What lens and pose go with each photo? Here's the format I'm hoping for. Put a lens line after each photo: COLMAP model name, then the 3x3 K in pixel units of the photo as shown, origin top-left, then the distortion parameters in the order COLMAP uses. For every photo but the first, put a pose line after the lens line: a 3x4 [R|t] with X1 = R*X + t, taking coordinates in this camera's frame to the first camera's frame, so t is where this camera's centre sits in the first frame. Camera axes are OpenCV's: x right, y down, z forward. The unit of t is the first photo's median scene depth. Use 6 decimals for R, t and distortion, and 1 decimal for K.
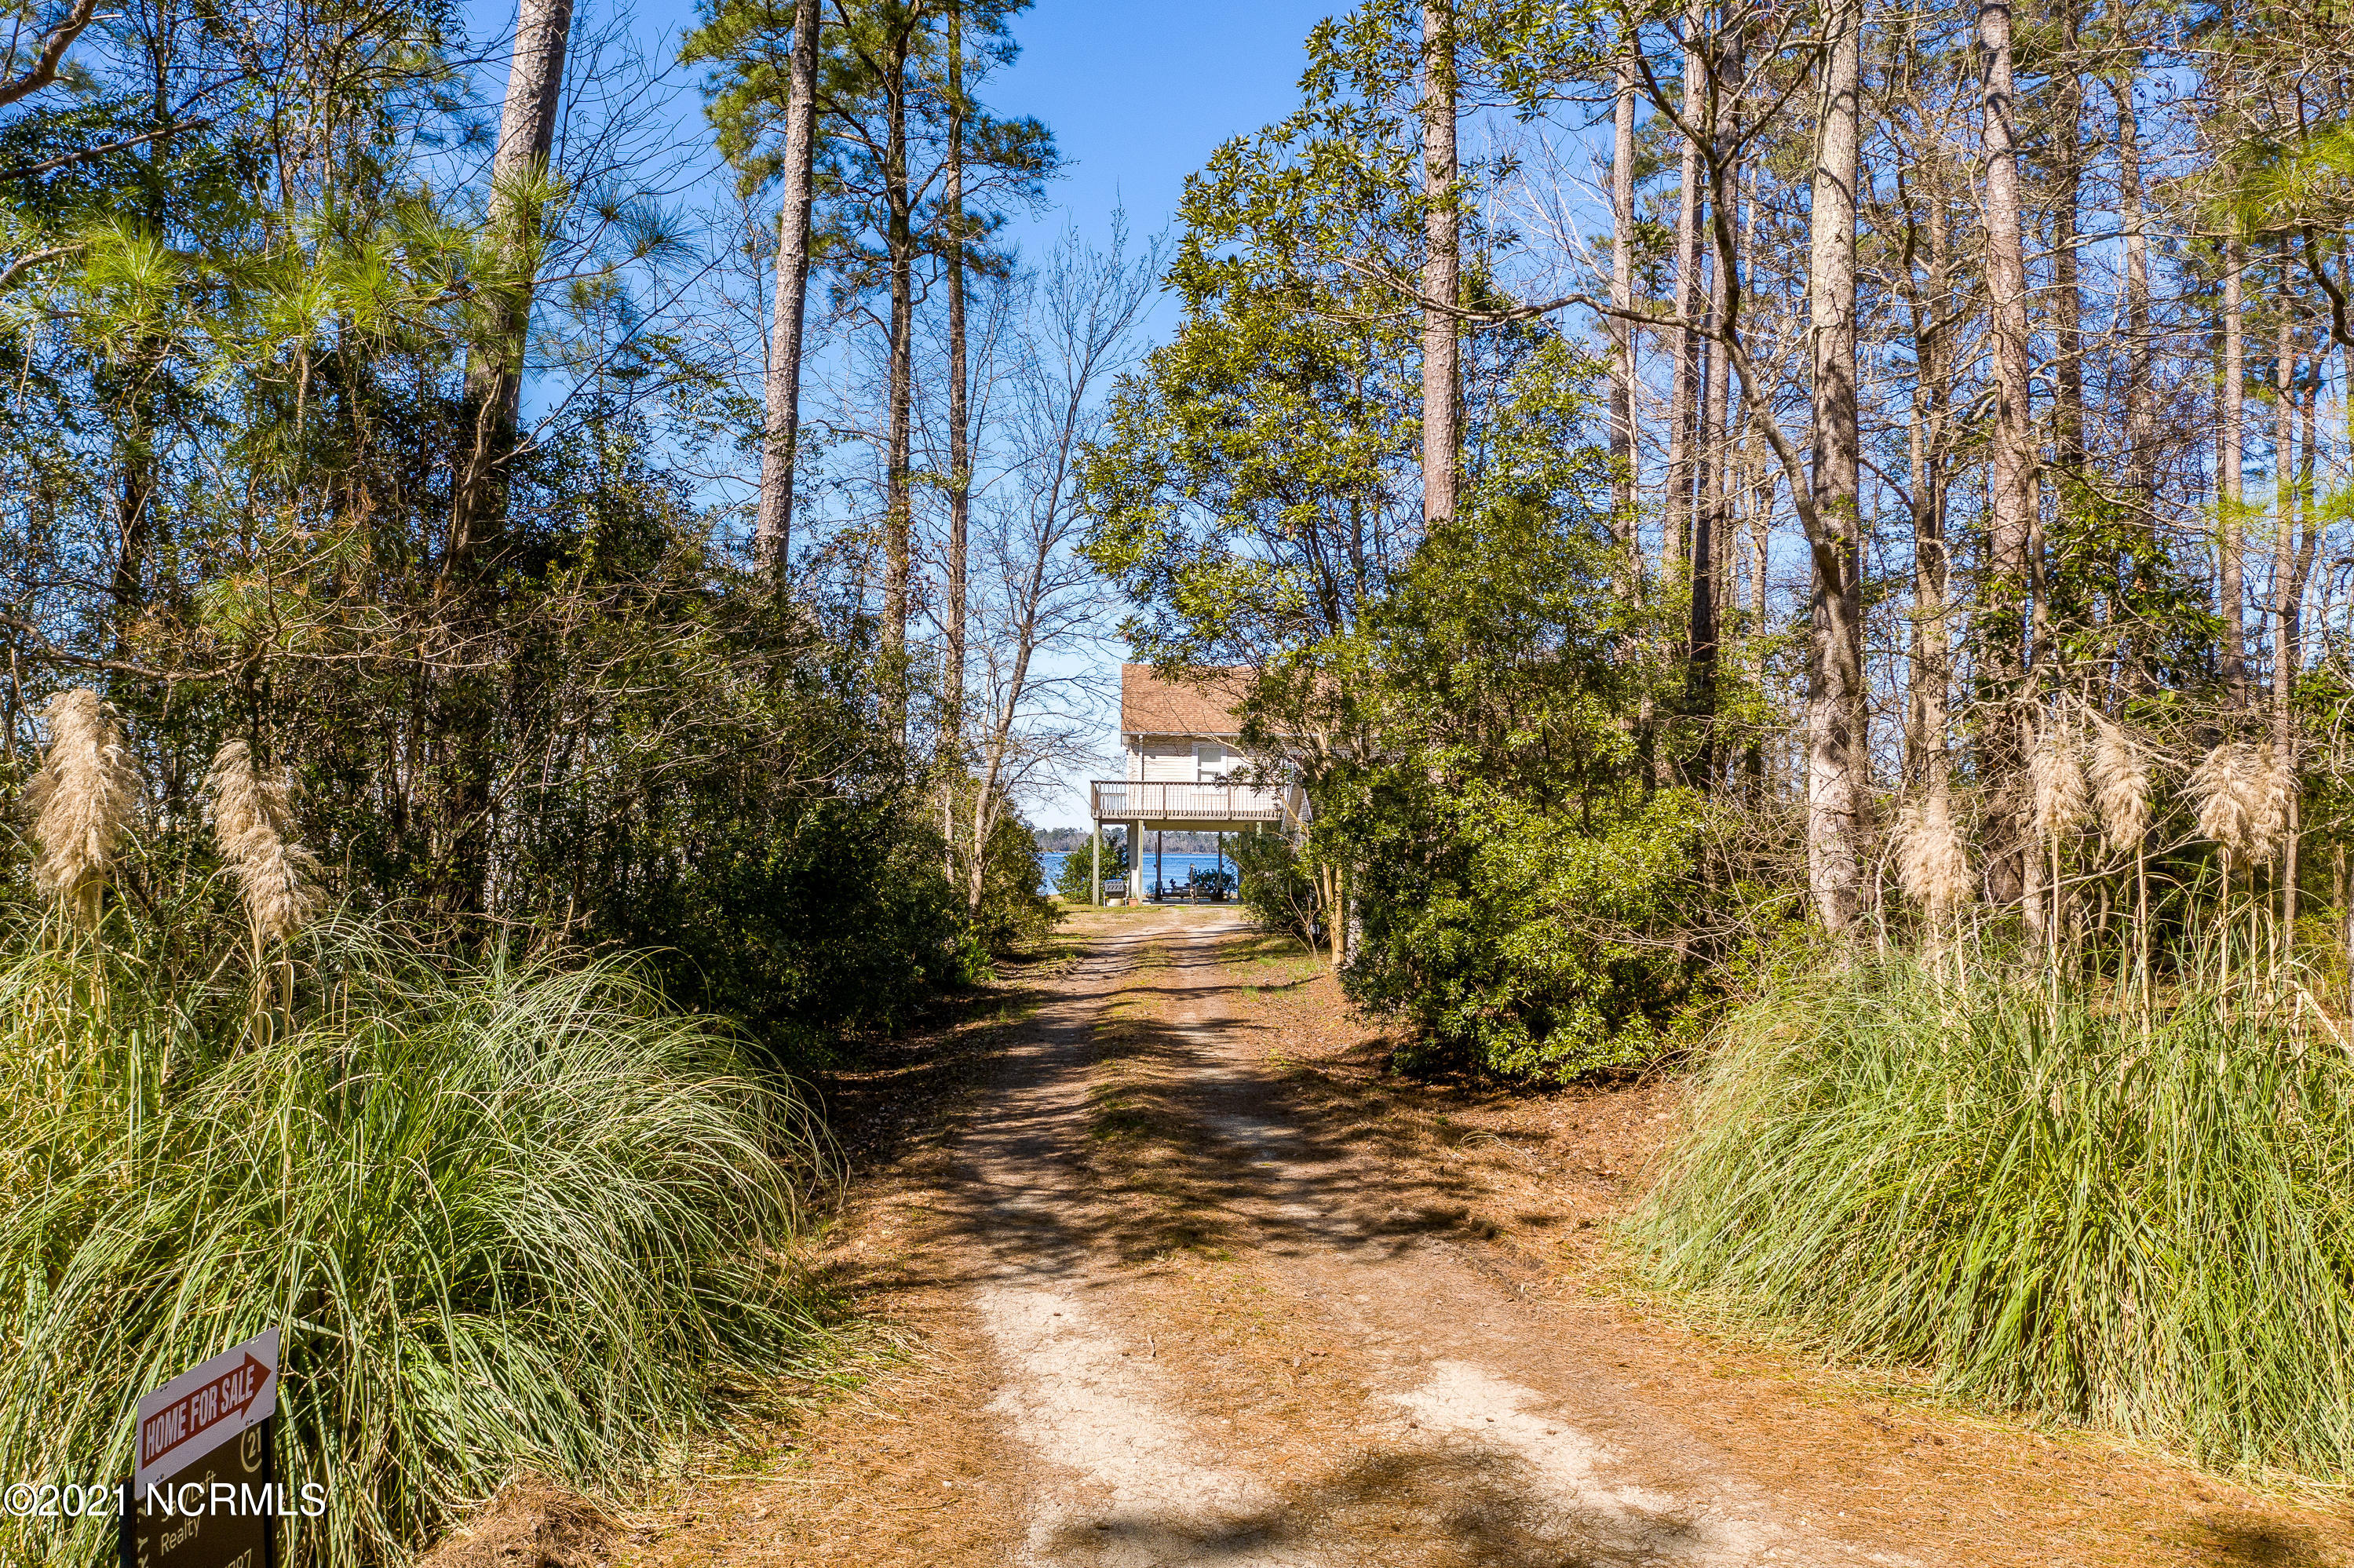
lens RADIAL K [[1859.4, 0, 1177.0], [0, 1859.4, 784.0], [0, 0, 1]] dist [-0.017184, 0.001275]
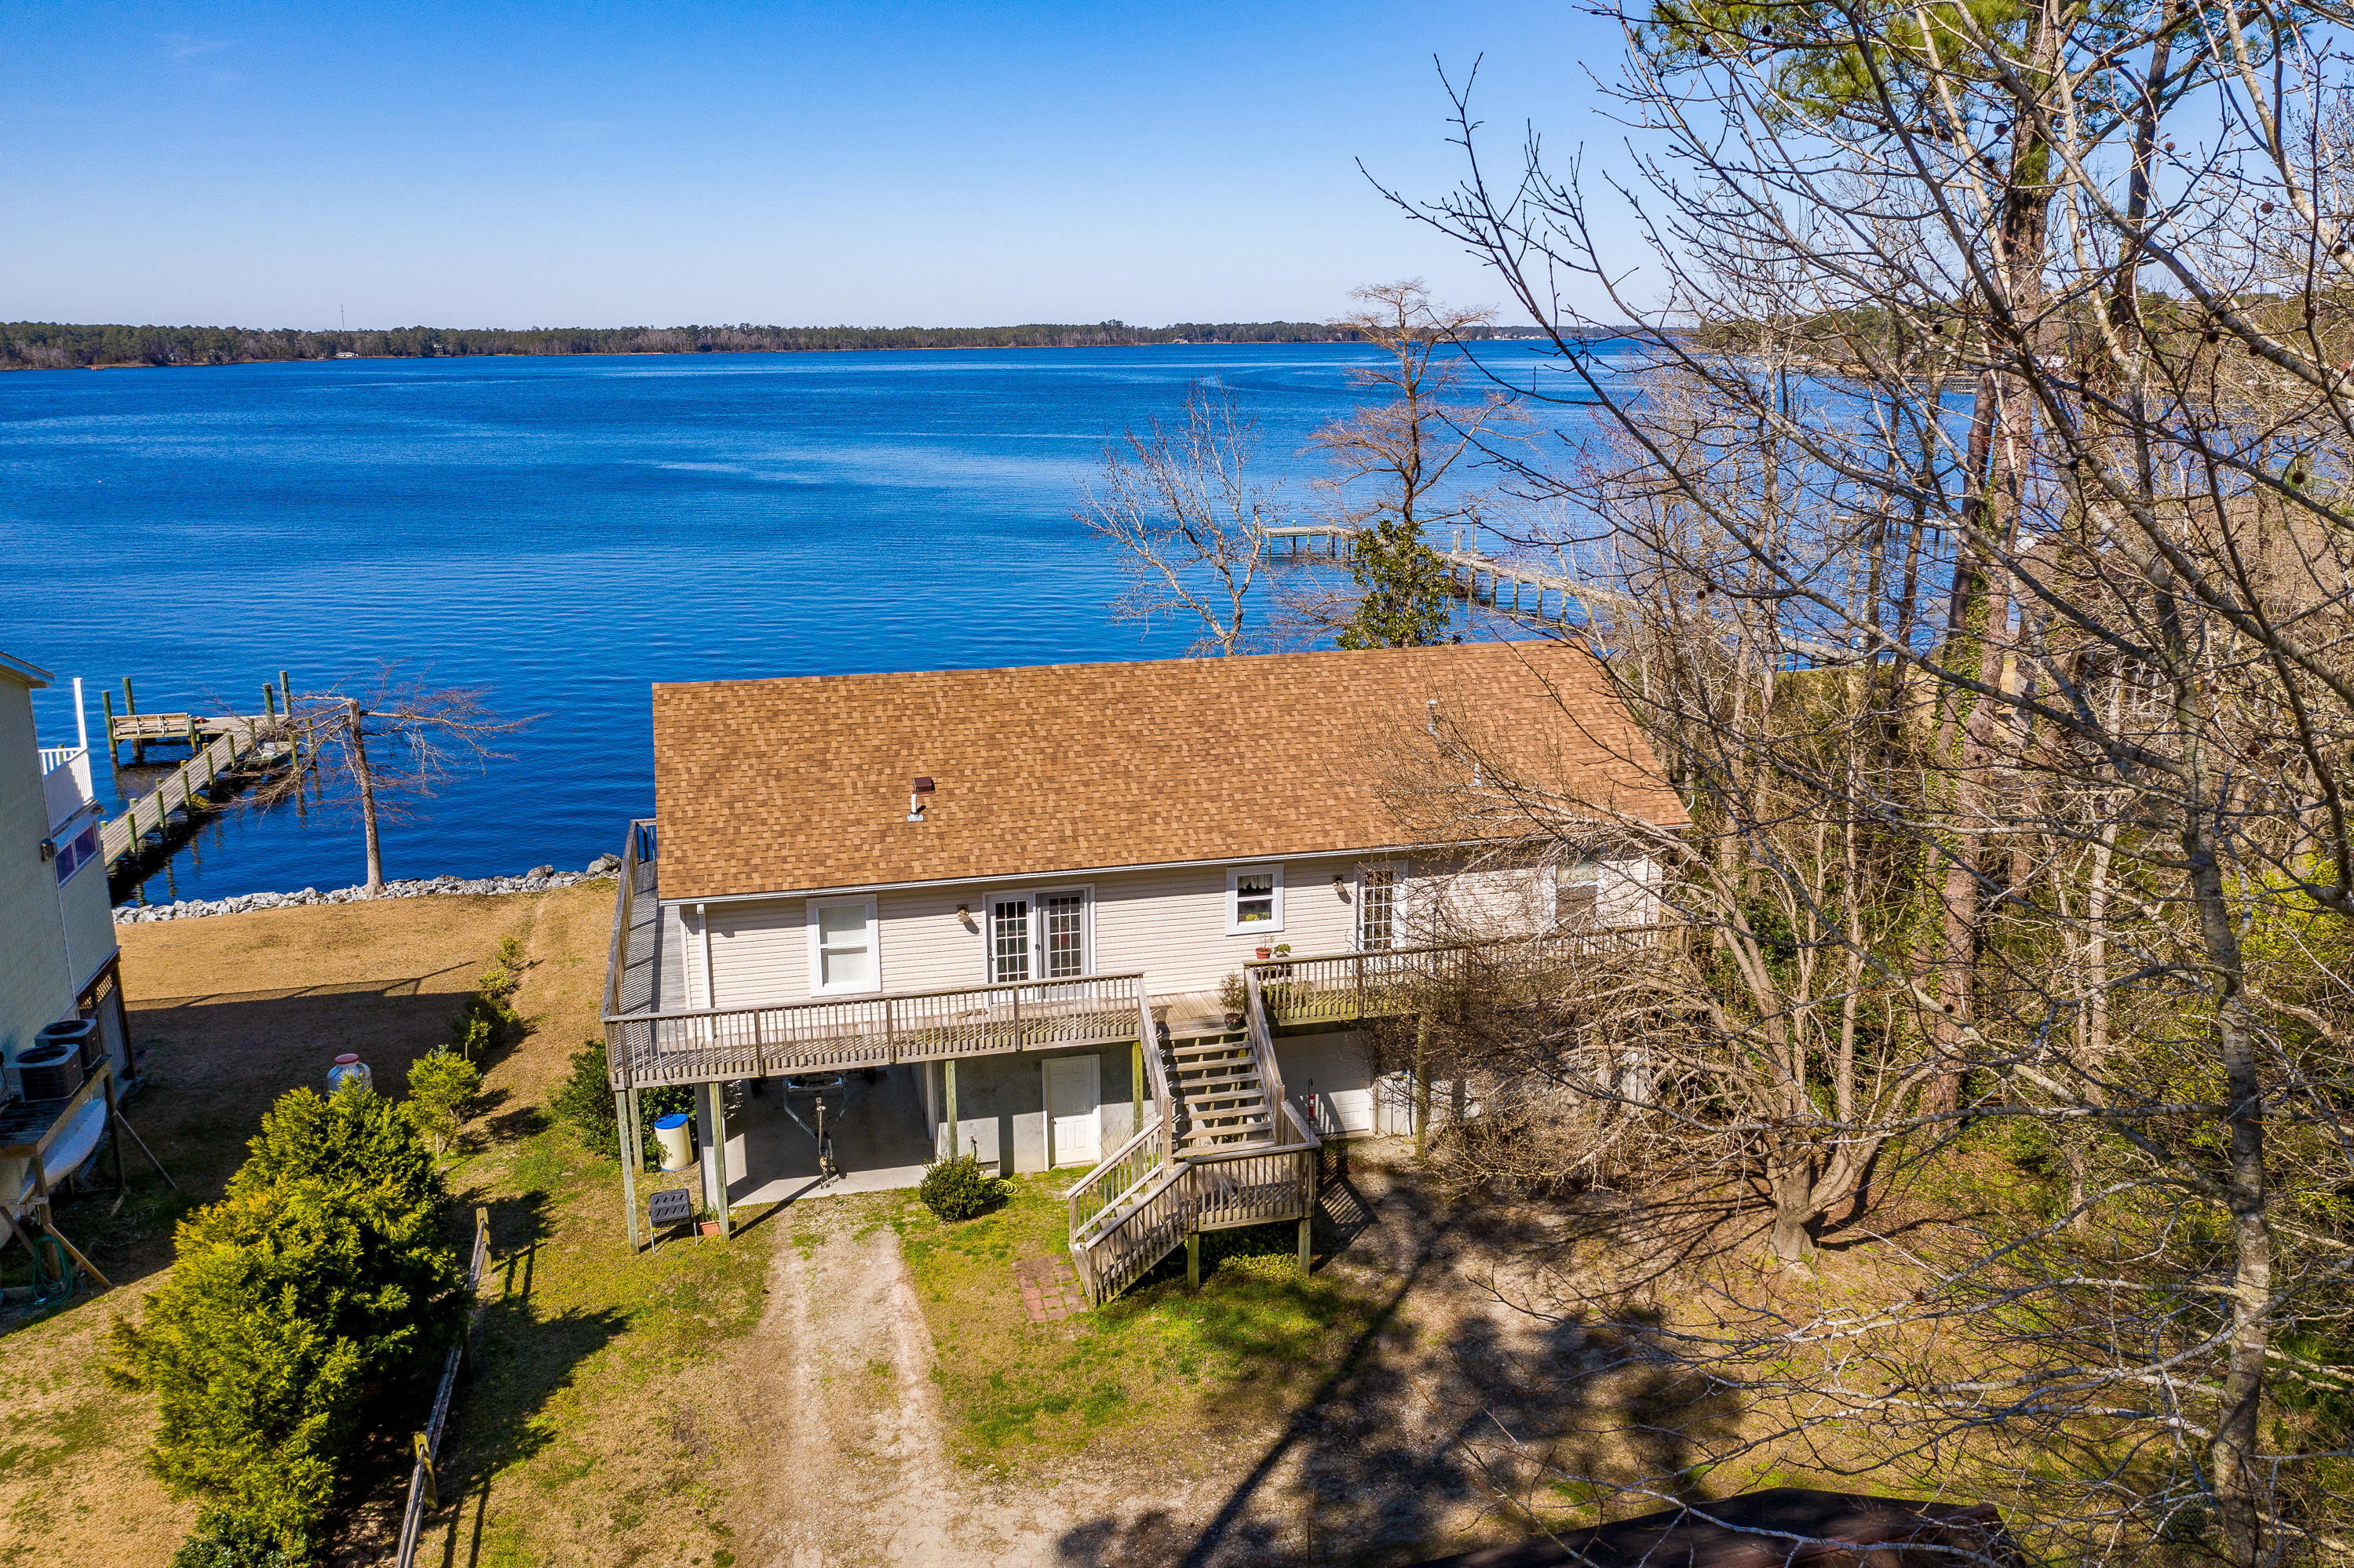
lens RADIAL K [[1859.4, 0, 1177.0], [0, 1859.4, 784.0], [0, 0, 1]] dist [-0.017184, 0.001275]
pose [[0.977060, -0.064720, 0.202893, 0.009637], [0.007755, 0.962885, 0.269800, -0.311942], [-0.212824, -0.262037, 0.941298, 0.857900]]
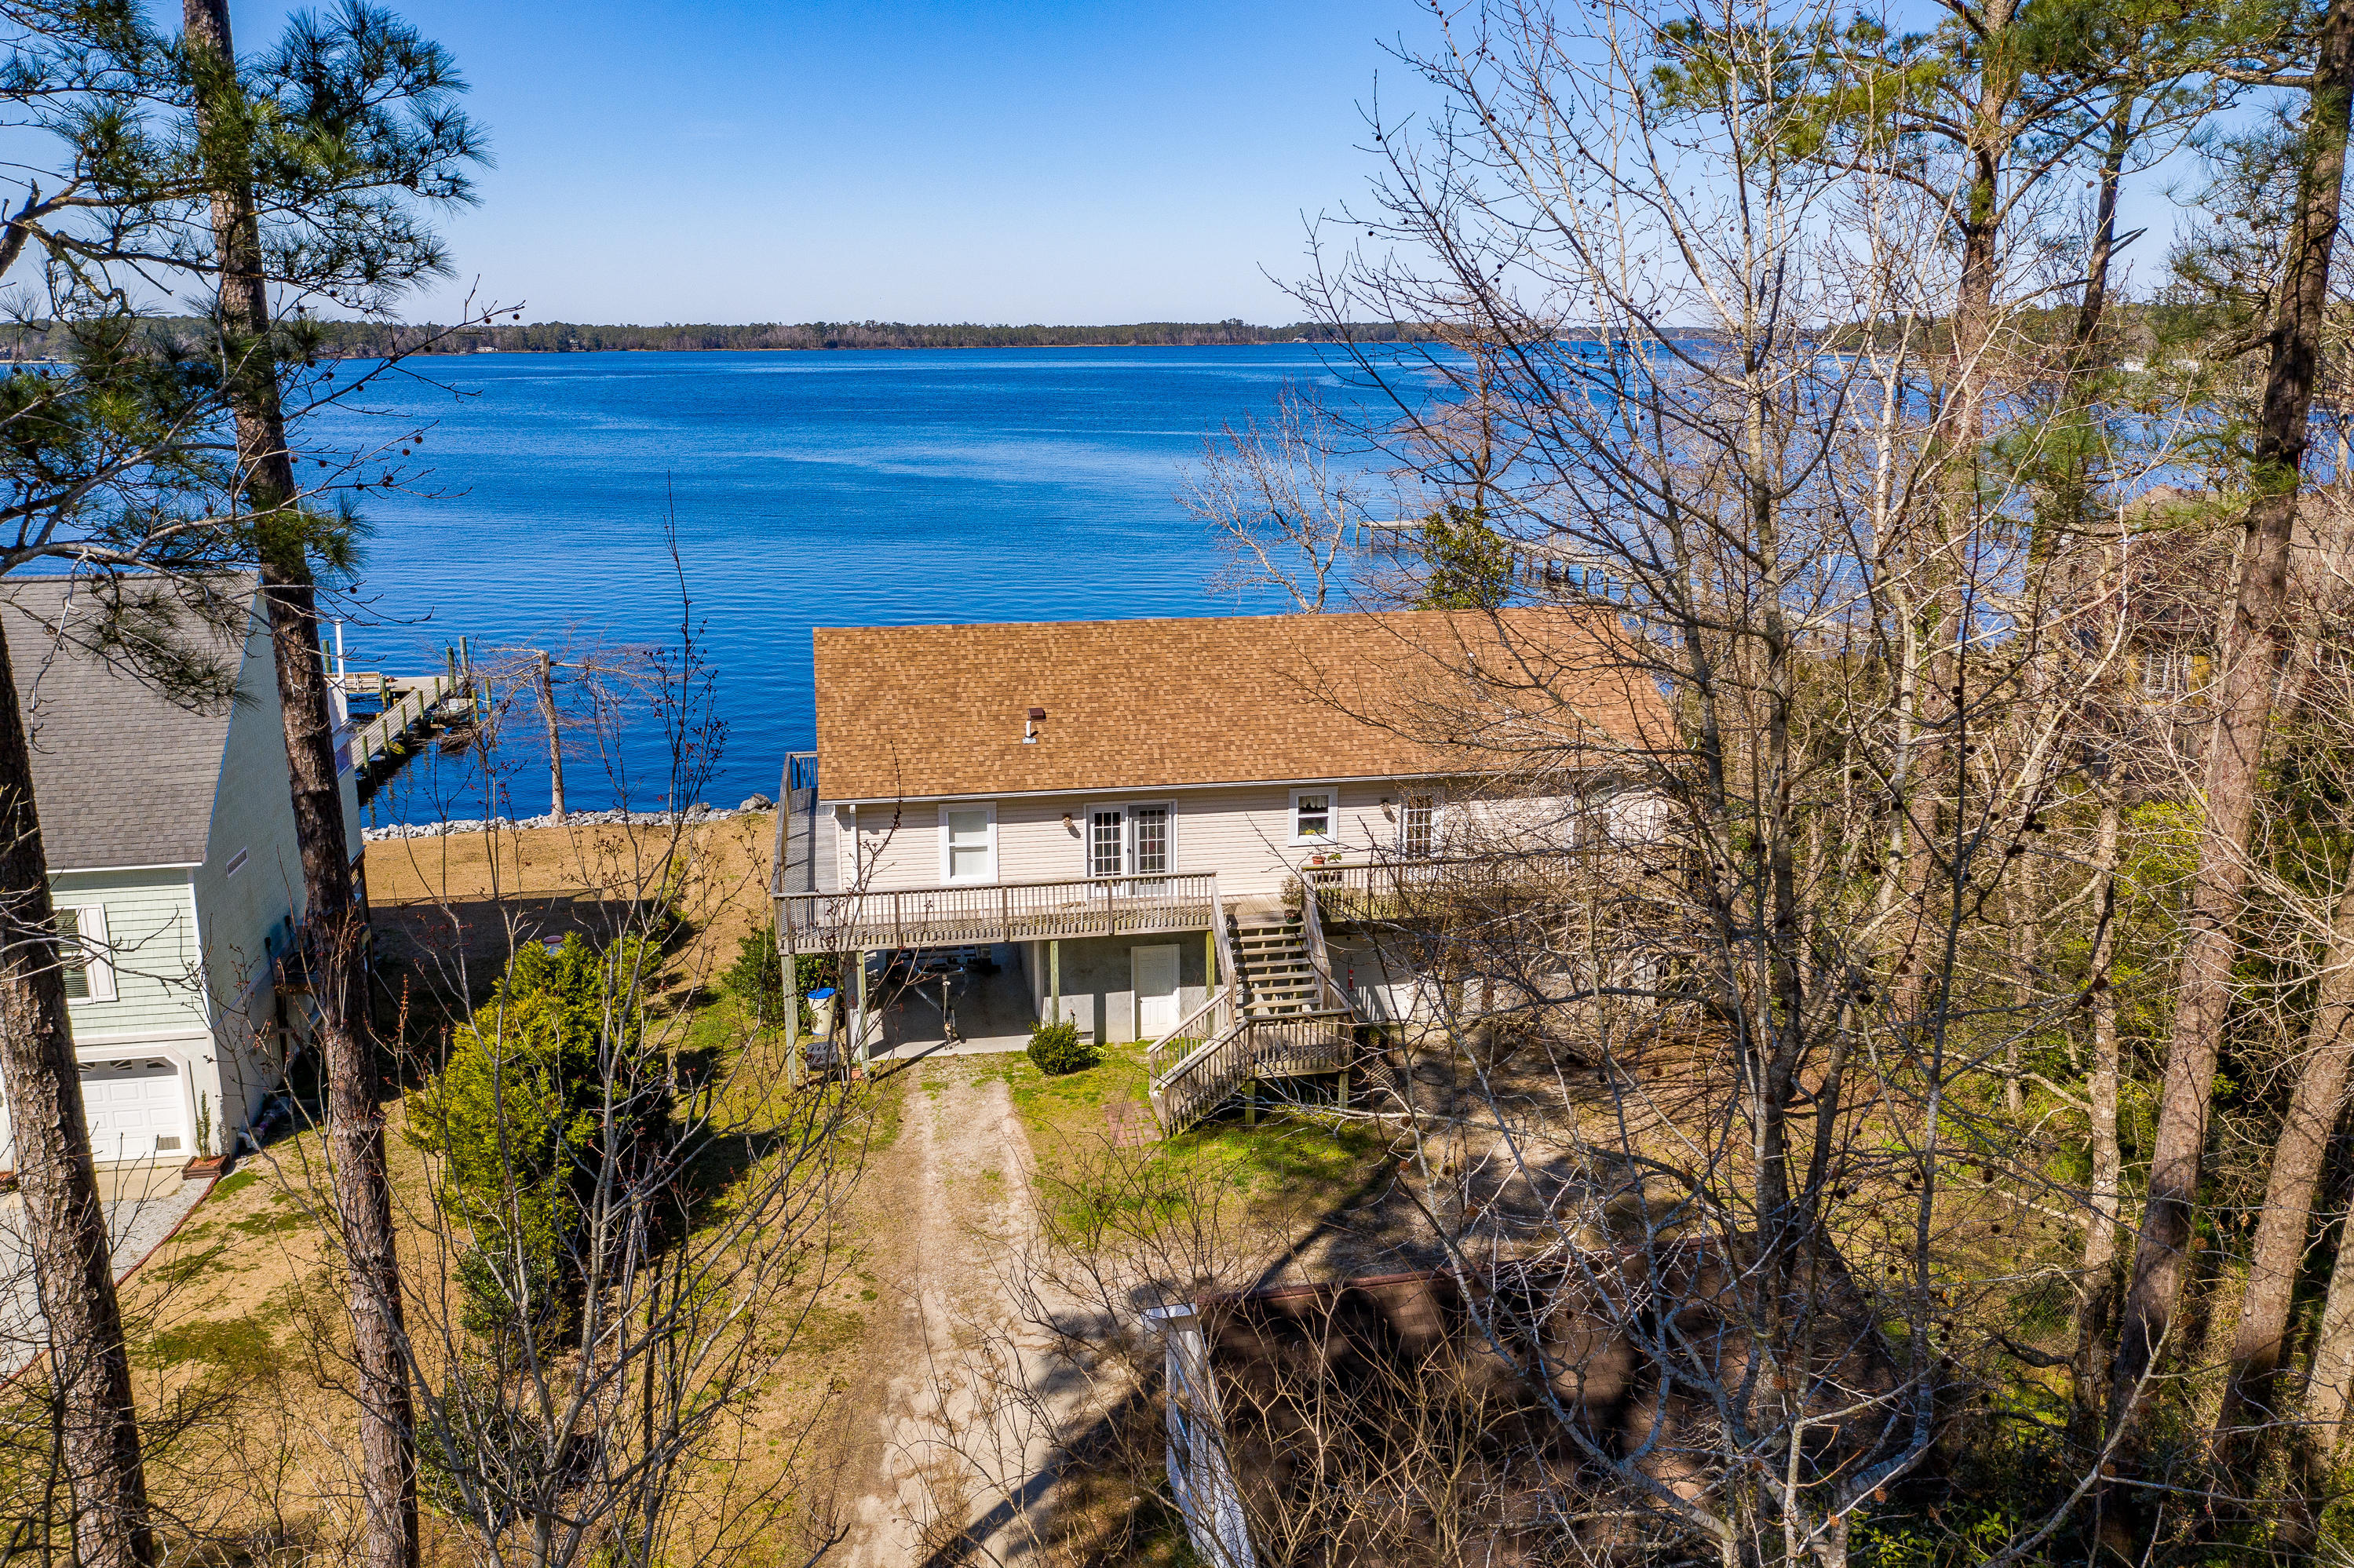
lens RADIAL K [[1859.4, 0, 1177.0], [0, 1859.4, 784.0], [0, 0, 1]] dist [-0.017184, 0.001275]
pose [[0.988581, -0.046159, 0.143445, -0.003382], [0.005764, 0.962815, 0.270099, -0.320924], [-0.150579, -0.266188, 0.952087, 0.686909]]
